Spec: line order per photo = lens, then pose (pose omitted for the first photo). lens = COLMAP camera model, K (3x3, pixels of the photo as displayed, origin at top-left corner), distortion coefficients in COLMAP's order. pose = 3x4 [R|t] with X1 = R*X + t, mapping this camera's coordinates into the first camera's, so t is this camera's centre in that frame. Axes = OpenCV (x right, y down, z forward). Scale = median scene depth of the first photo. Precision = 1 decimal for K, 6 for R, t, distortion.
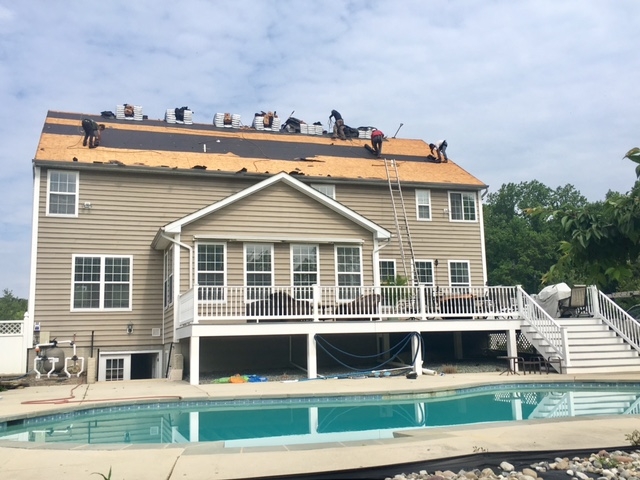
lens RADIAL K [[662.1, 0, 322.2], [0, 662.1, 238.9], [0, 0, 1]] dist [0.067759, 0.000000]
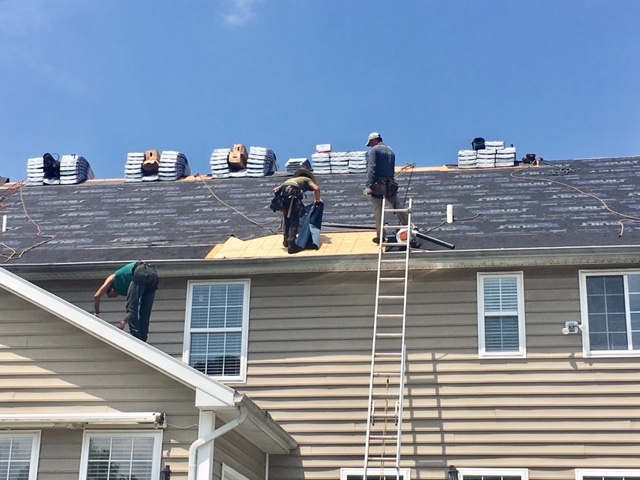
lens RADIAL K [[1186.1, 0, 320.4], [0, 1186.1, 239.8], [0, 0, 1]] dist [0.013603, 0.000000]
pose [[0.882904, -0.103502, -0.458004, 0.439405], [0.025465, 0.984523, -0.173398, 0.021625], [0.468863, 0.141430, 0.871874, 0.467309]]
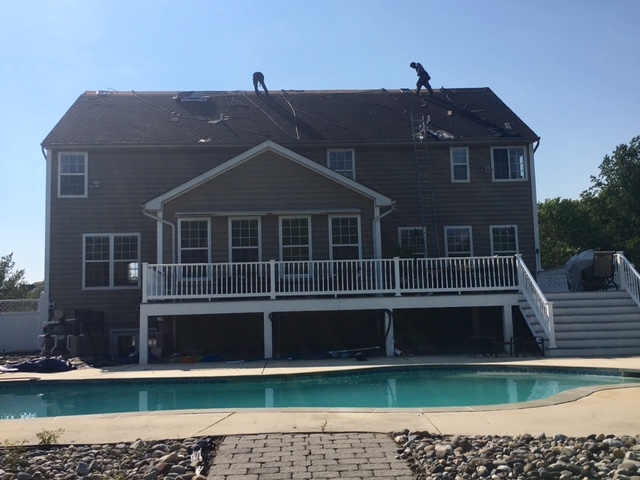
lens RADIAL K [[719.9, 0, 325.0], [0, 719.9, 235.4], [0, 0, 1]] dist [0.076492, 0.000000]
pose [[0.967220, -0.031546, -0.251974, 0.263270], [0.043071, 0.998257, 0.040352, -0.003918], [0.250262, -0.049882, 0.966892, 0.021880]]
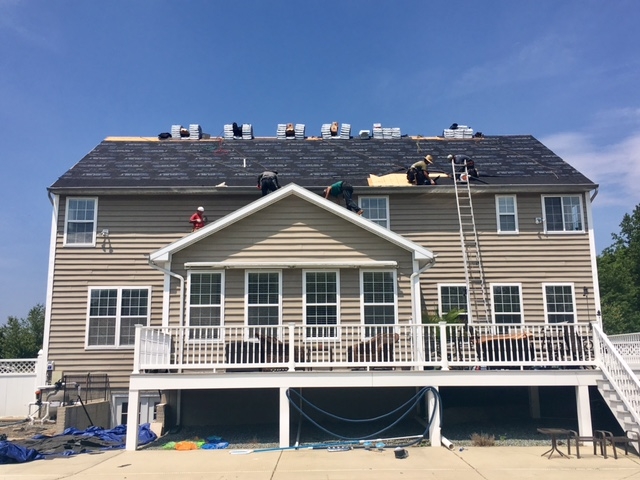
lens RADIAL K [[656.2, 0, 324.1], [0, 656.2, 241.1], [0, 0, 1]] dist [0.058580, 0.000000]
pose [[0.955147, -0.038199, -0.293657, 0.209916], [0.030906, 0.999089, -0.029438, -0.003184], [0.294514, 0.019042, 0.955457, 0.220903]]
